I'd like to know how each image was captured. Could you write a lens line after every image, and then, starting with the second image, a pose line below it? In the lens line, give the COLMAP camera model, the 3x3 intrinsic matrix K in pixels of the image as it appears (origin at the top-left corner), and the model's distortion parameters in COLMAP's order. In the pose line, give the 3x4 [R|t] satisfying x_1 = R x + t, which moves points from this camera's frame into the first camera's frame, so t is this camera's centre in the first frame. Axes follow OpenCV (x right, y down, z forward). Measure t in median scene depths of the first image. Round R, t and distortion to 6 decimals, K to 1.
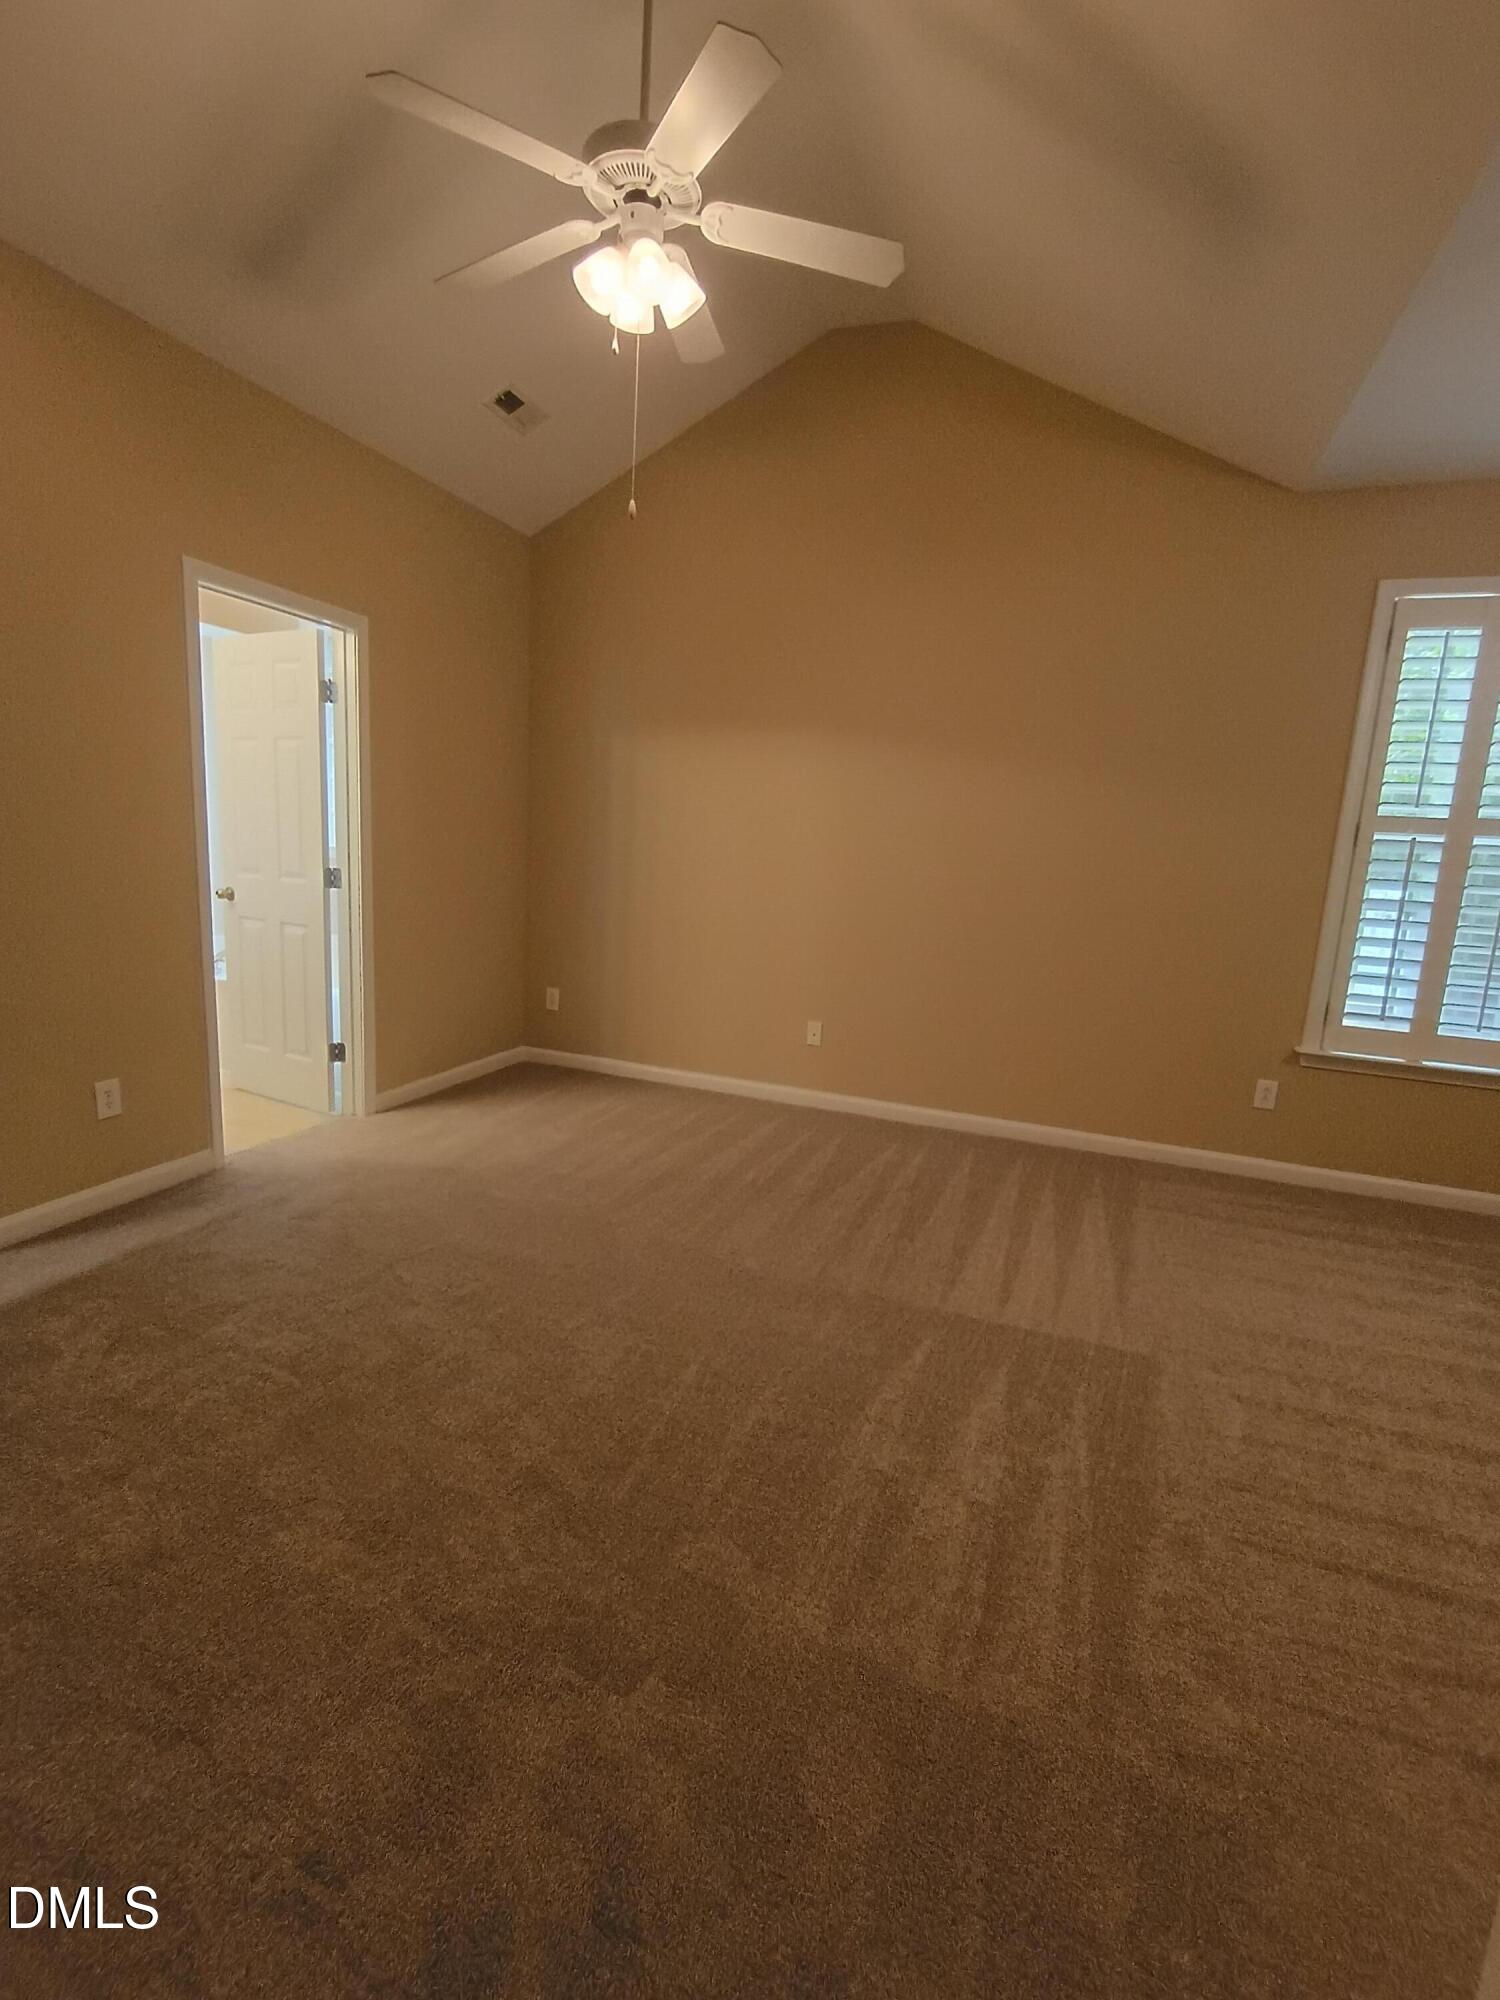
lens RADIAL K [[921.6, 0, 751.3], [0, 921.6, 1002.1], [0, 0, 1]] dist [-0.006837, 0.005556]
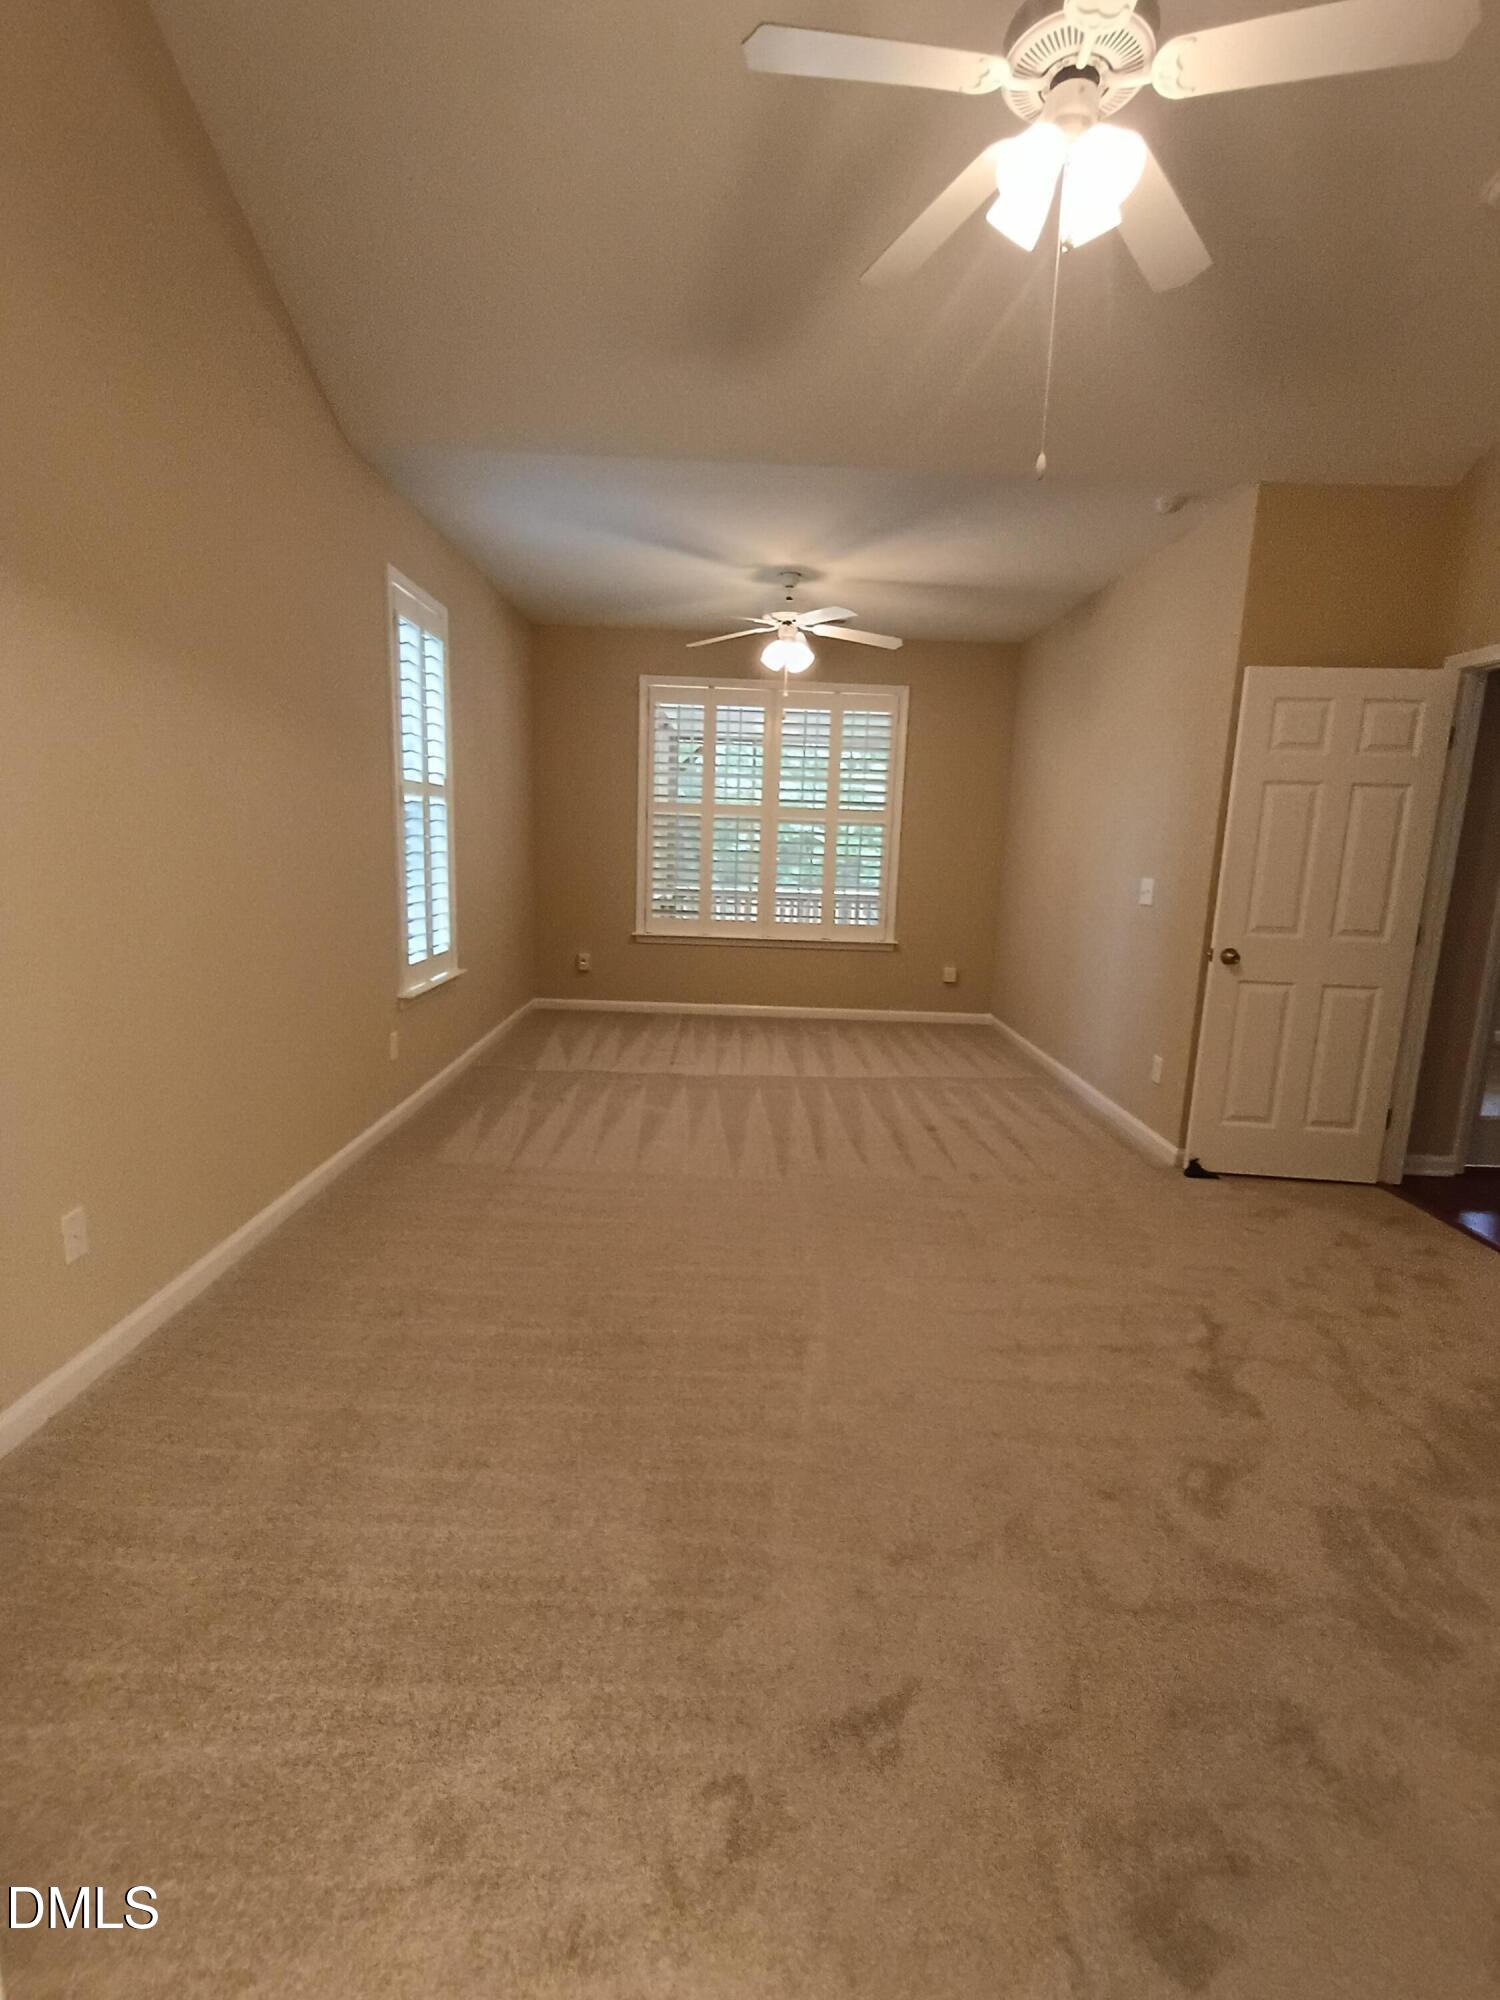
lens RADIAL K [[921.6, 0, 751.3], [0, 921.6, 1002.1], [0, 0, 1]] dist [-0.006837, 0.005556]
pose [[-0.361238, -0.233384, 0.902795, -0.585587], [0.107147, 0.951370, 0.288815, -0.230504], [-0.926297, 0.201063, -0.318664, 1.055058]]
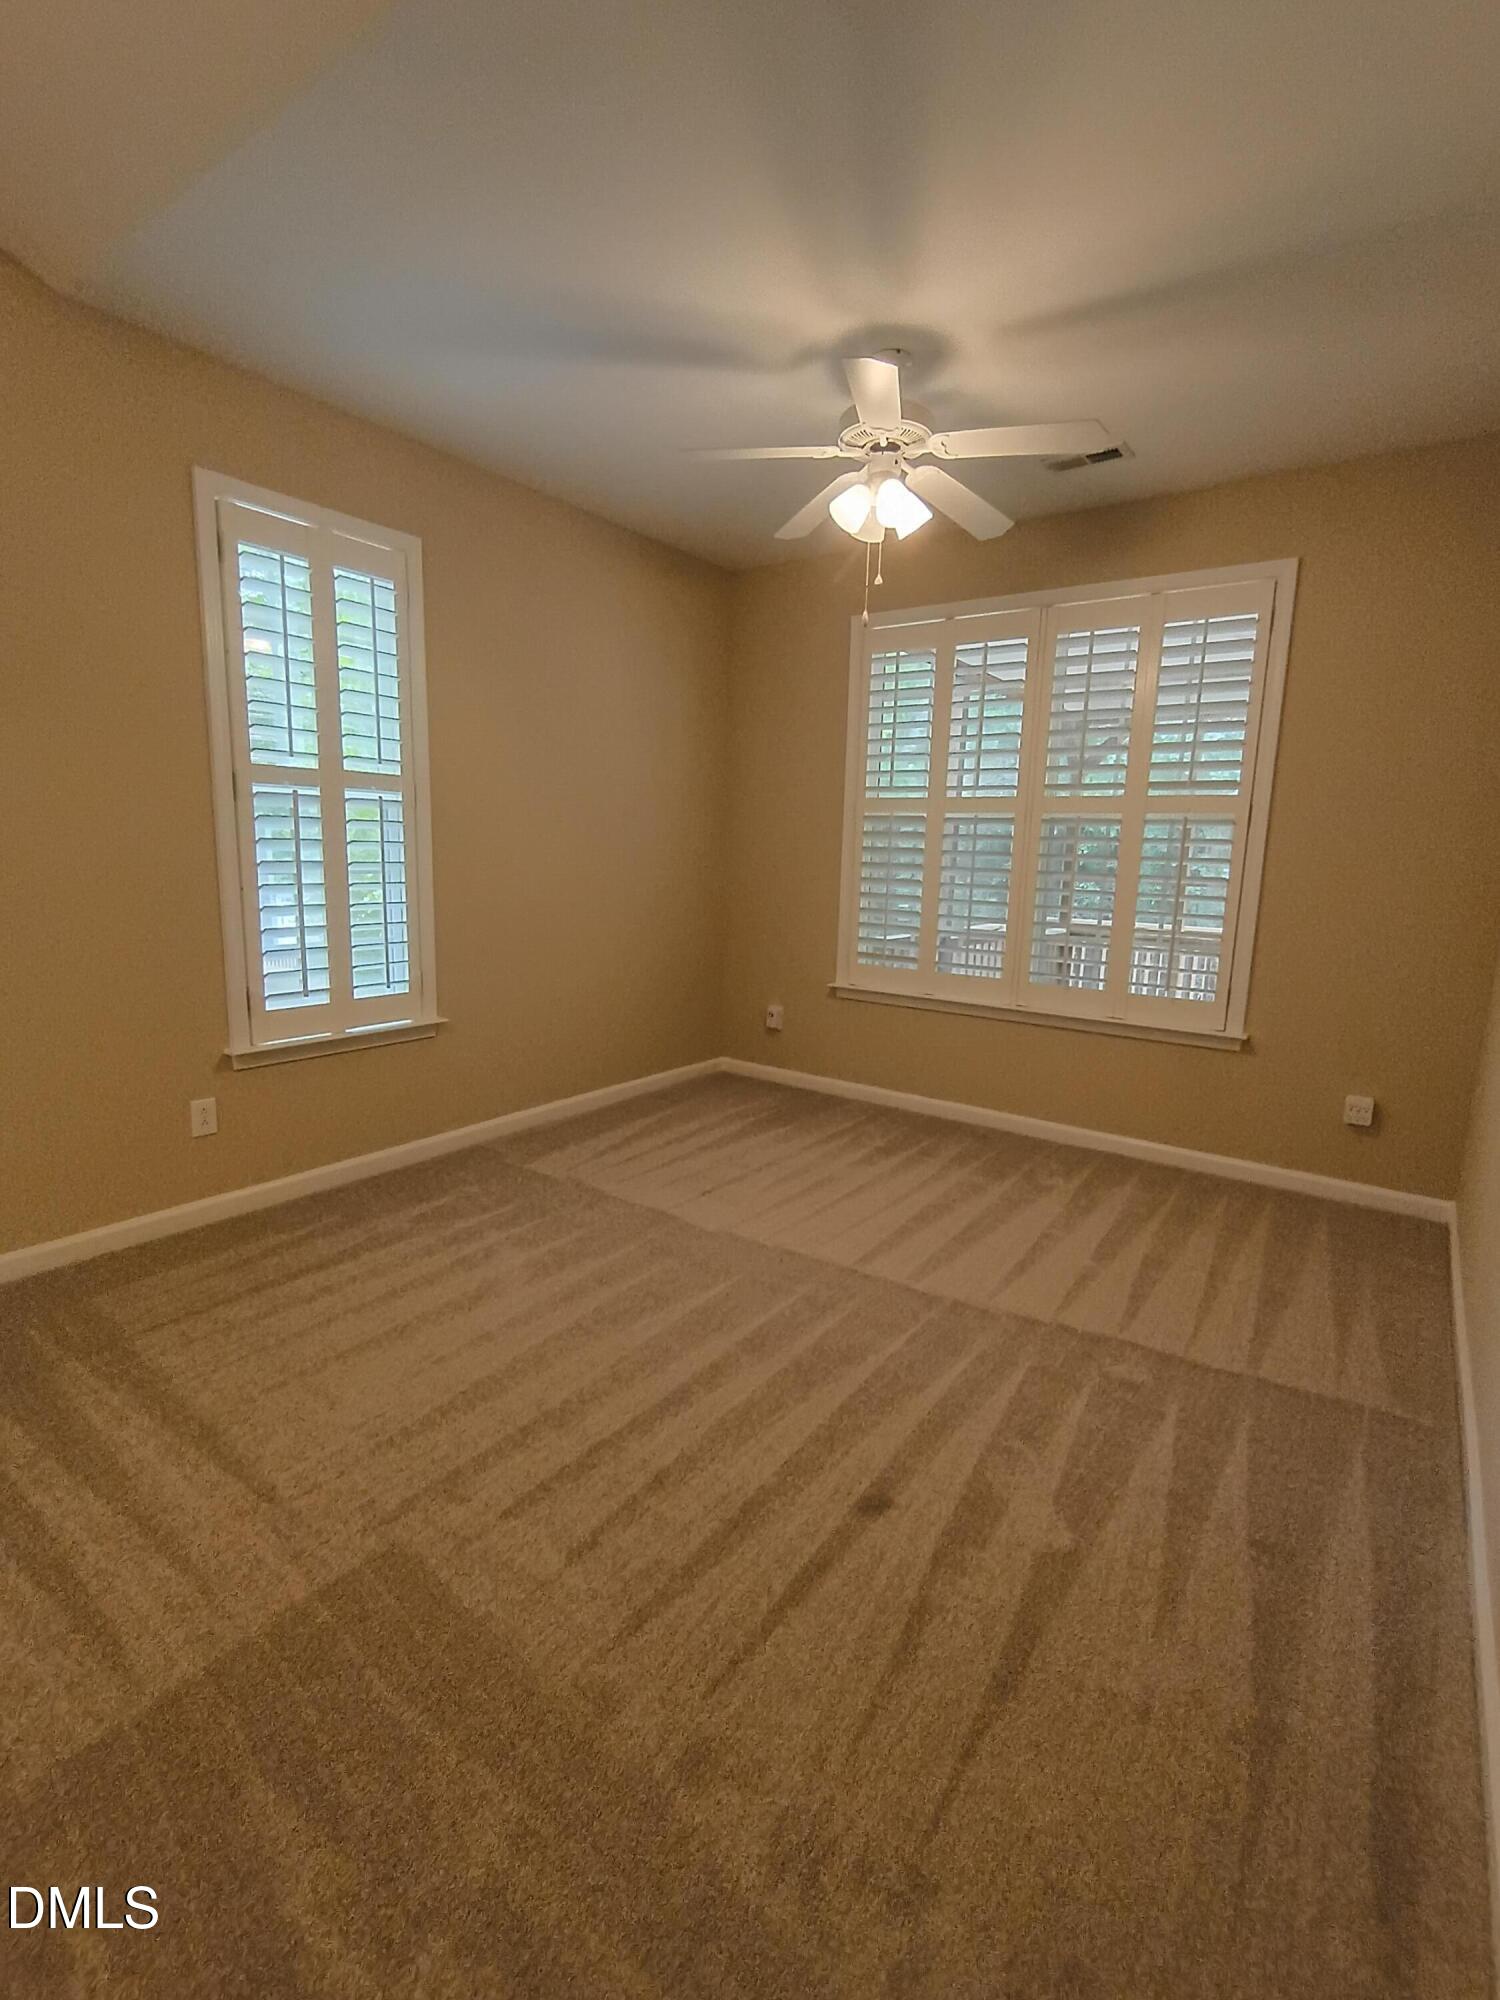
lens RADIAL K [[921.6, 0, 751.3], [0, 921.6, 1002.1], [0, 0, 1]] dist [-0.006837, 0.005556]
pose [[0.266742, -0.210057, 0.940598, -0.041748], [0.157794, 0.972308, 0.172390, -0.064146], [-0.950763, 0.102437, 0.292501, 0.347123]]
